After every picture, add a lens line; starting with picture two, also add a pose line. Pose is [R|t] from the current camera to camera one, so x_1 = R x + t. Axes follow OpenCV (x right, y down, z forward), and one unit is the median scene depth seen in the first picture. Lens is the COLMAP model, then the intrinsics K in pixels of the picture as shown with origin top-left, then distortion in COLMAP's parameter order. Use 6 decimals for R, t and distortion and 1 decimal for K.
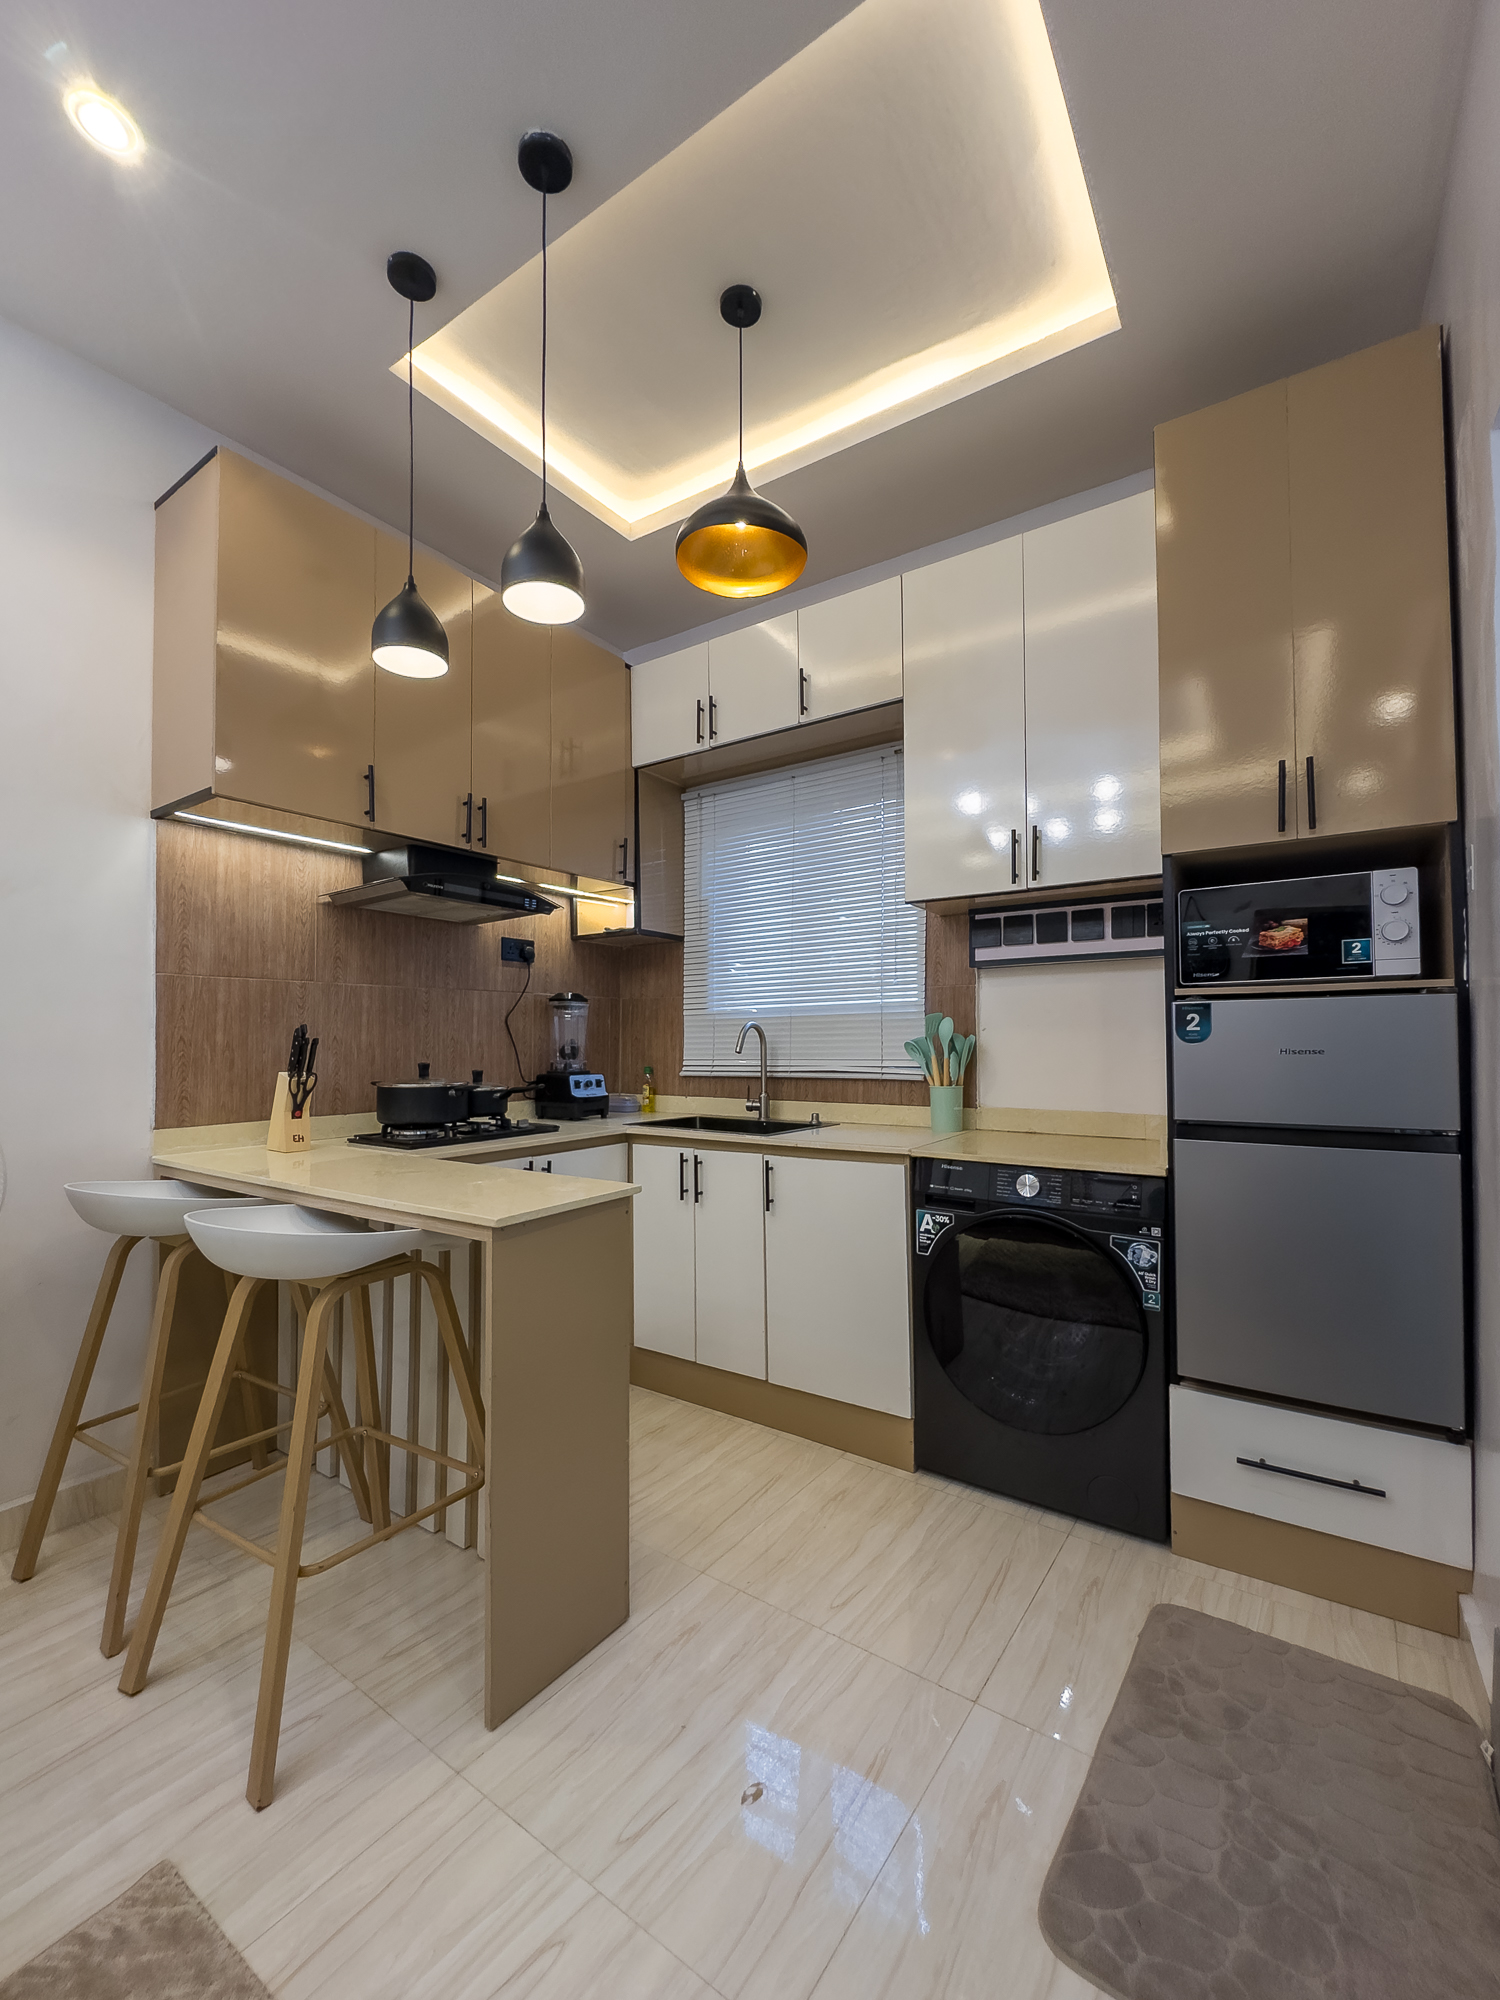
lens RADIAL K [[873.5, 0, 809.4], [0, 873.5, 1001.6], [0, 0, 1]] dist [0.002766, -0.002351]
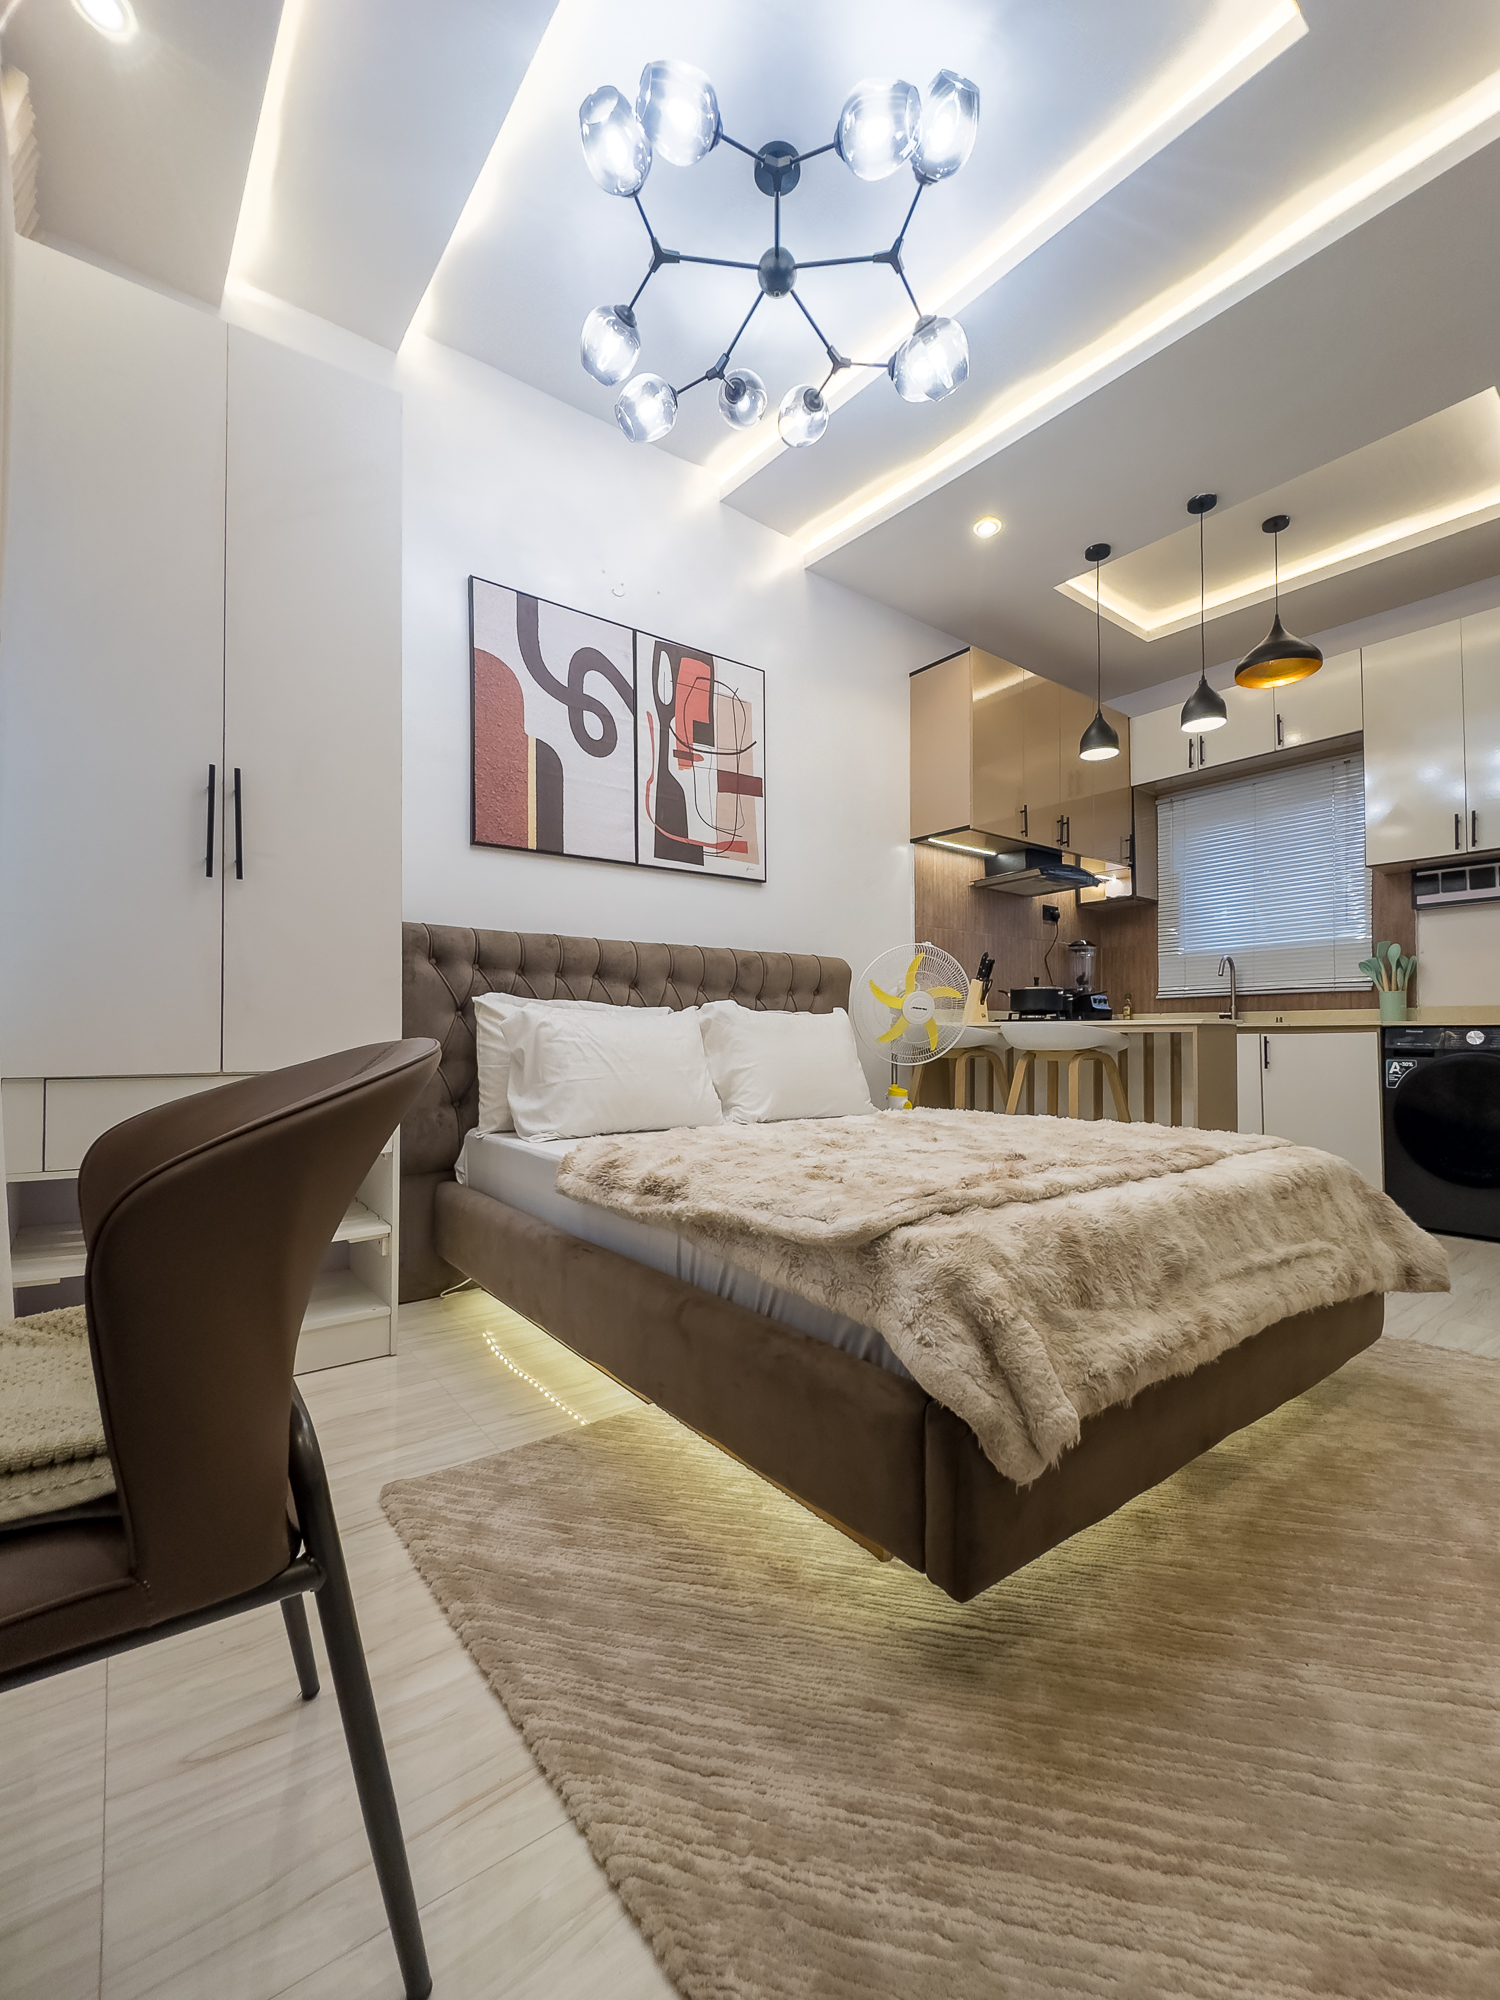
lens RADIAL K [[873.5, 0, 795.9], [0, 873.5, 996.5], [0, 0, 1]] dist [0.002766, -0.002351]
pose [[0.945633, -0.006686, -0.325168, -0.317439], [0.009214, 0.999938, 0.006235, 0.088680], [0.325106, -0.008892, 0.945636, -0.715845]]
